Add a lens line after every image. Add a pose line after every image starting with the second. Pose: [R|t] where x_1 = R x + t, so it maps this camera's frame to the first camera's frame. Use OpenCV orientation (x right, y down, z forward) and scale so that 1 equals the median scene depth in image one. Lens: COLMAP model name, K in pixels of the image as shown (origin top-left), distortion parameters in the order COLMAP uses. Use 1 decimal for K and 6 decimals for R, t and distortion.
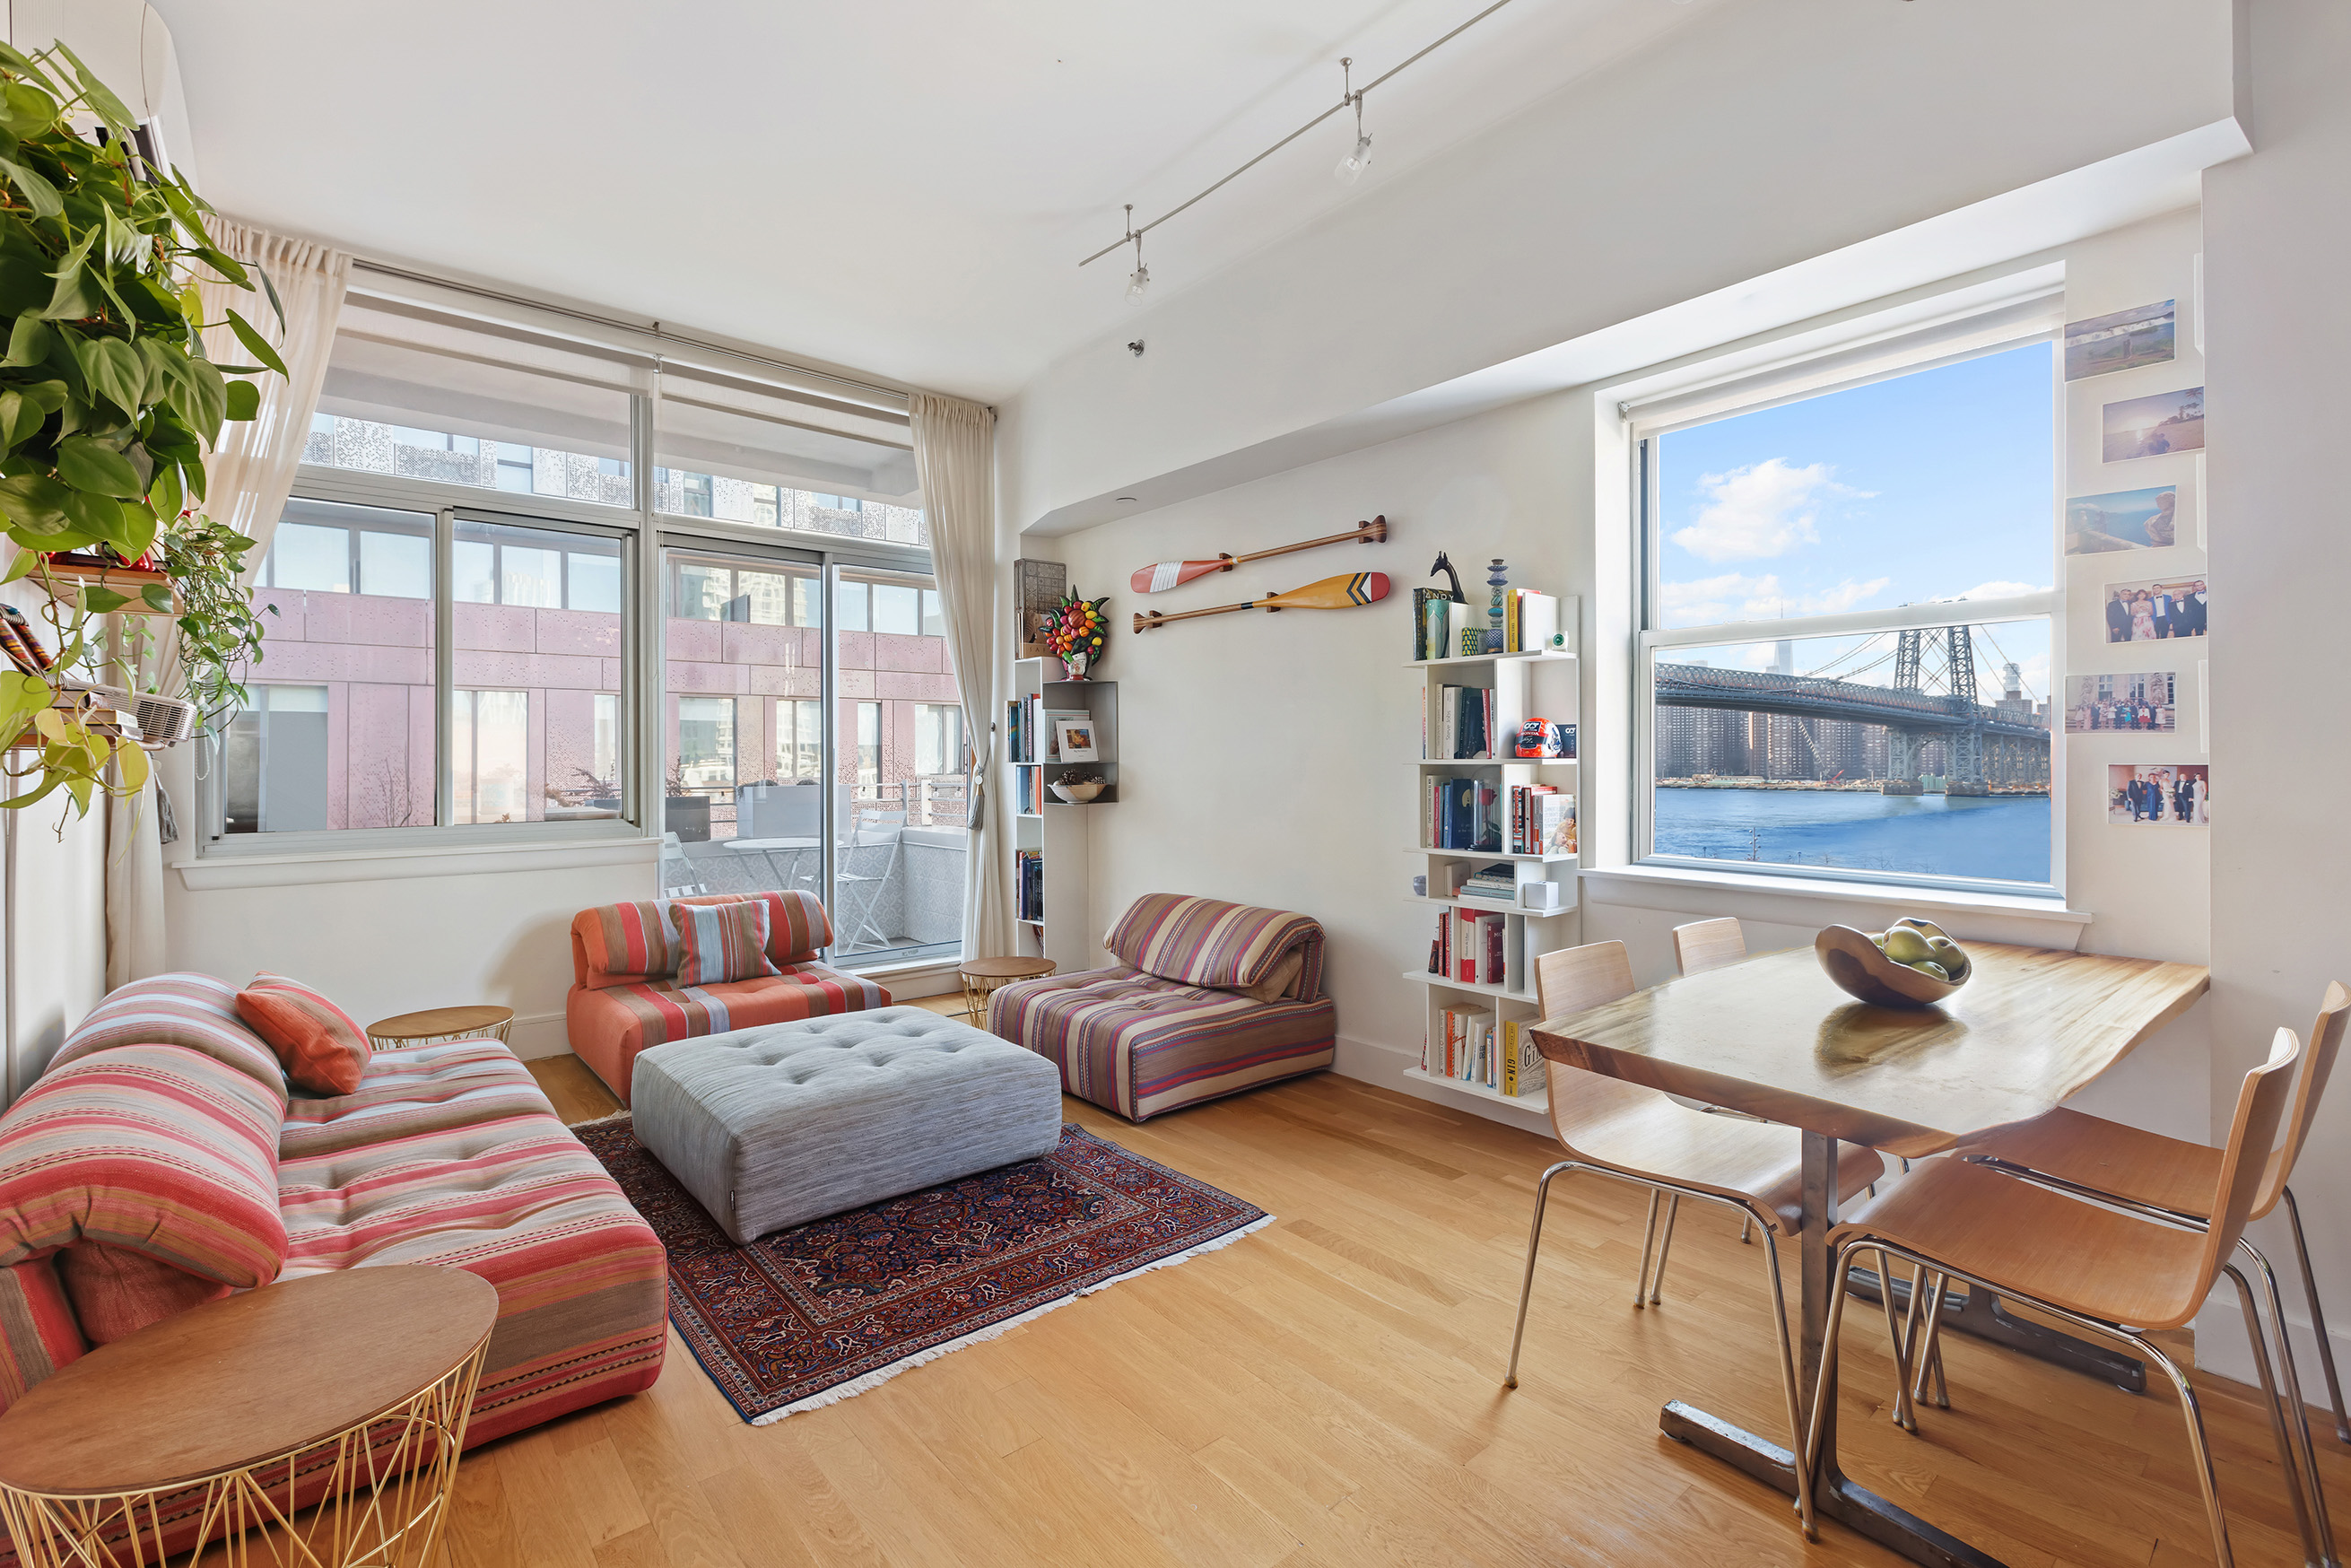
lens RADIAL K [[1051.1, 0, 1174.9], [0, 1051.1, 756.5], [0, 0, 1]] dist [0.000028, 0.000702]
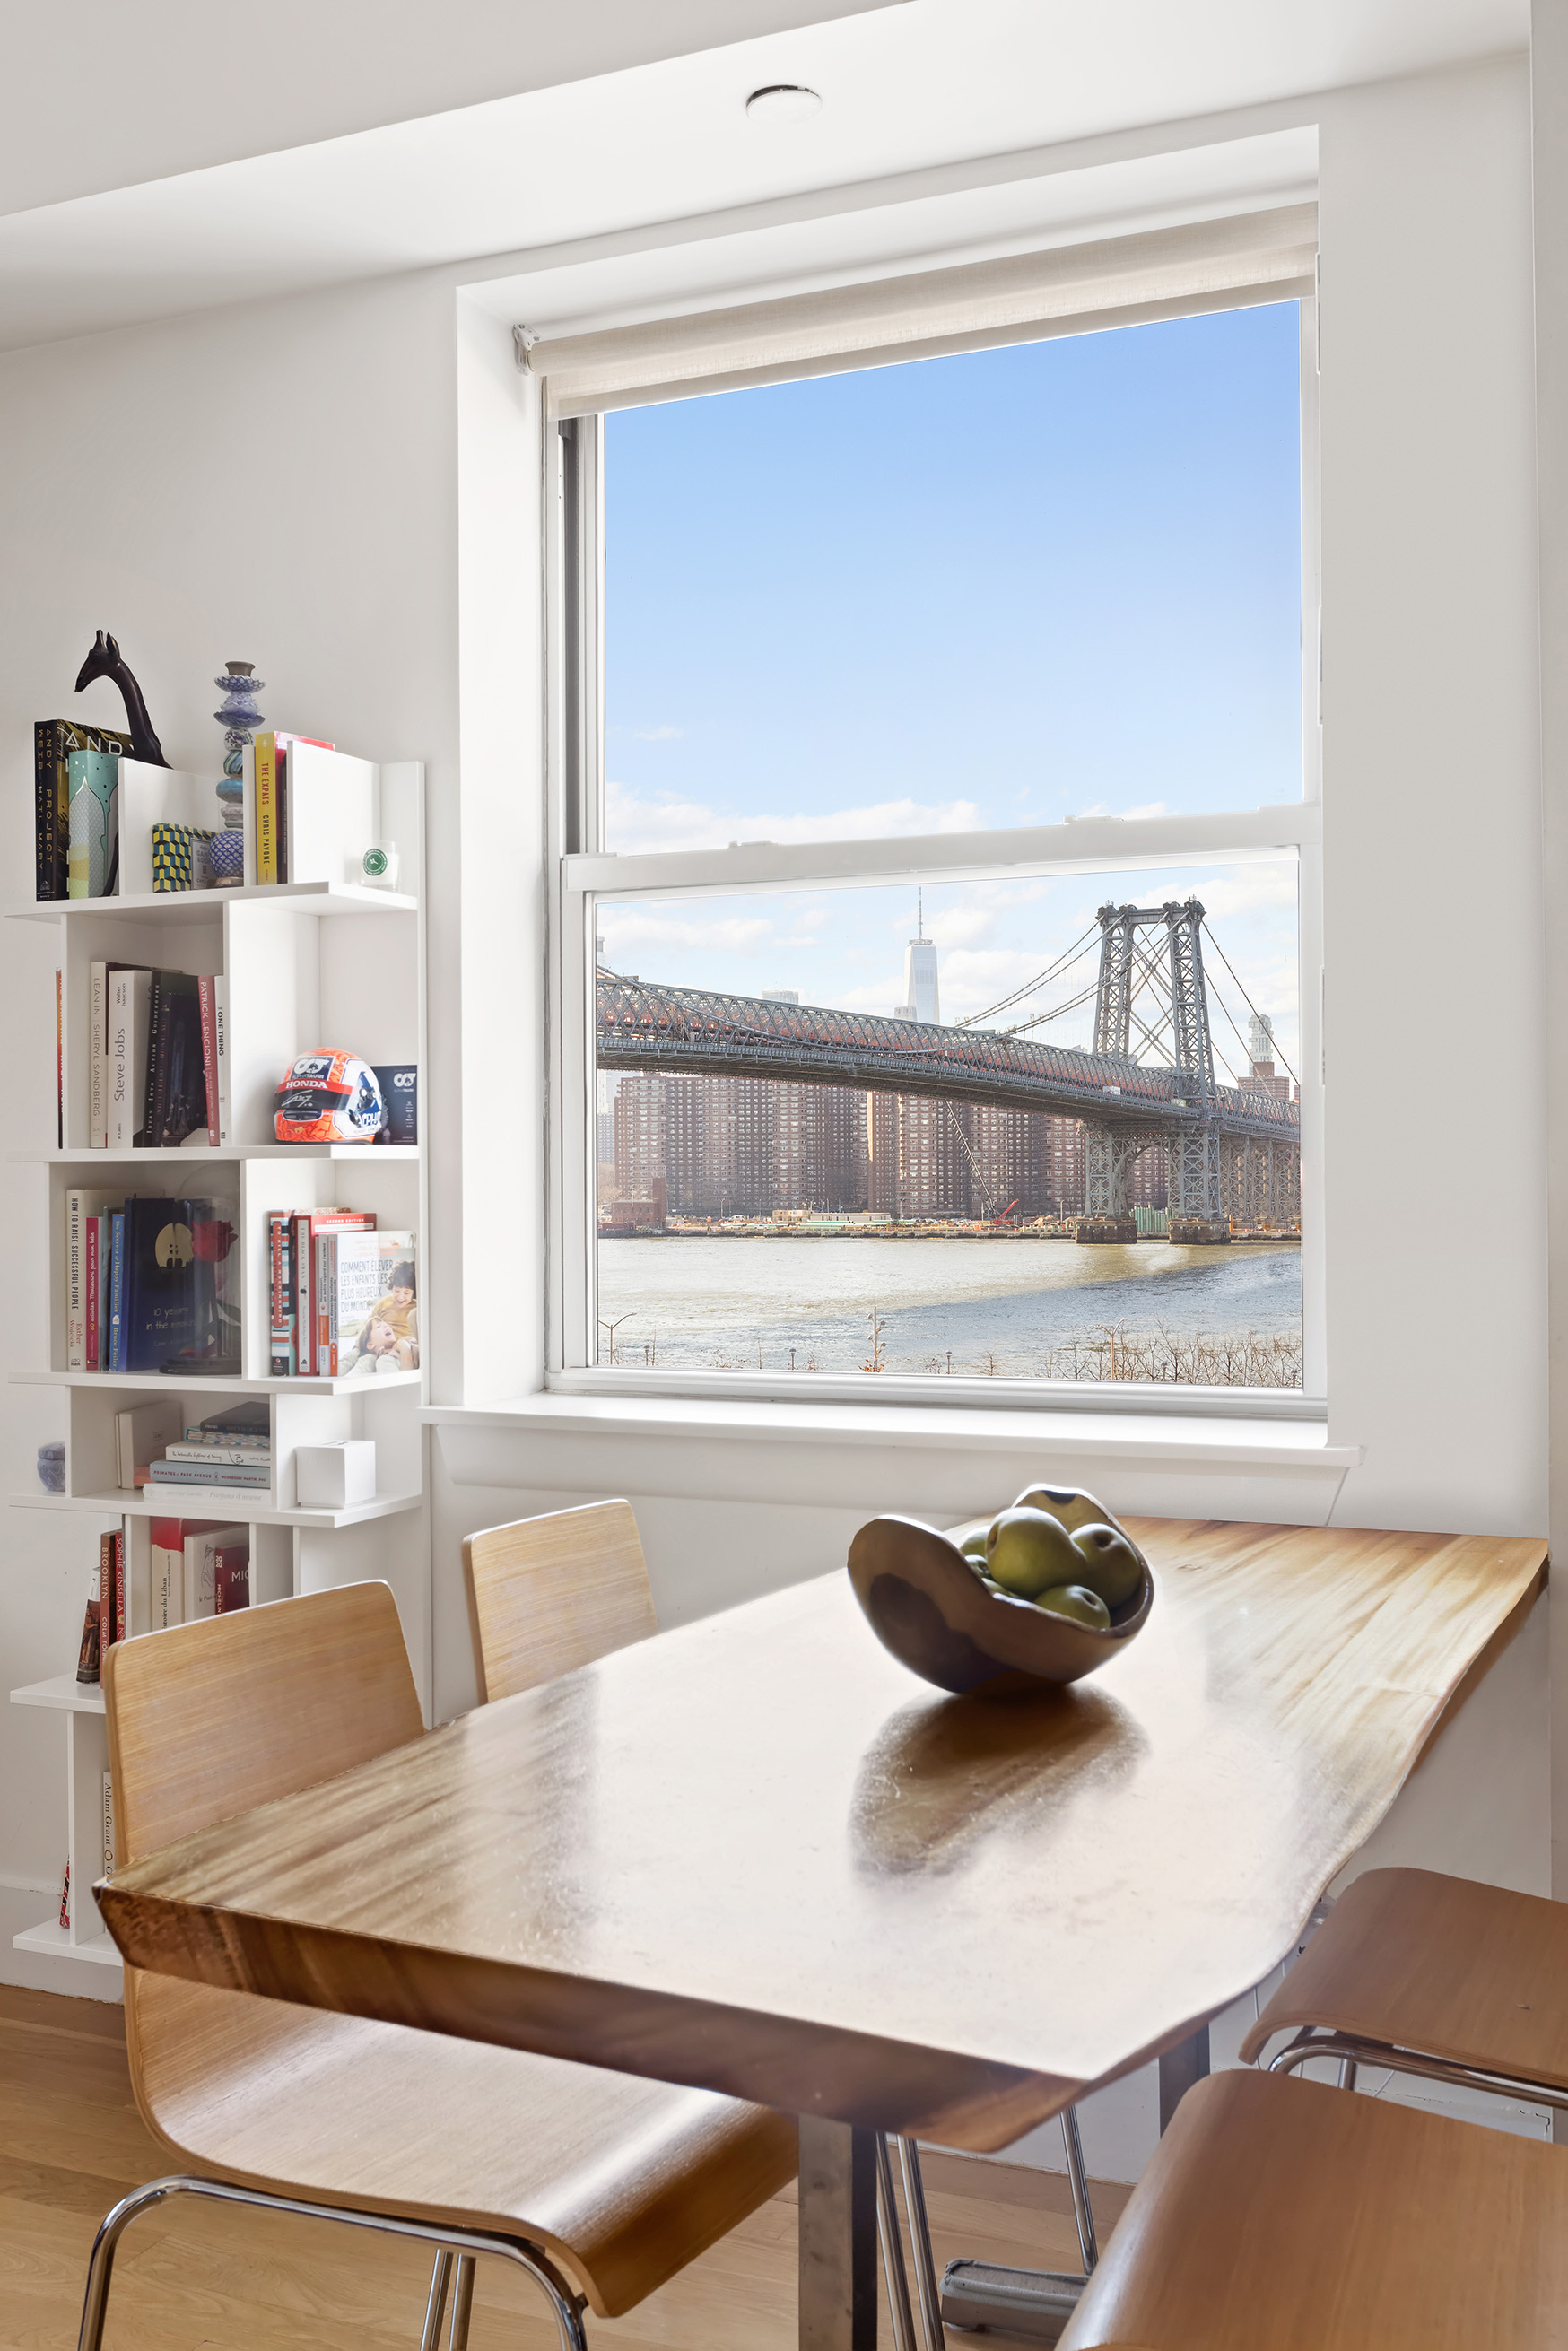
lens RADIAL K [[2238.9, 0, 784.0], [0, 2238.9, 1175.5], [0, 0, 1]] dist [-0.003683, -0.003437]
pose [[0.895132, -0.002784, 0.445793, 0.105986], [0.003247, 0.999995, -0.000274, 0.013938], [-0.445790, 0.001693, 0.895136, 0.120838]]
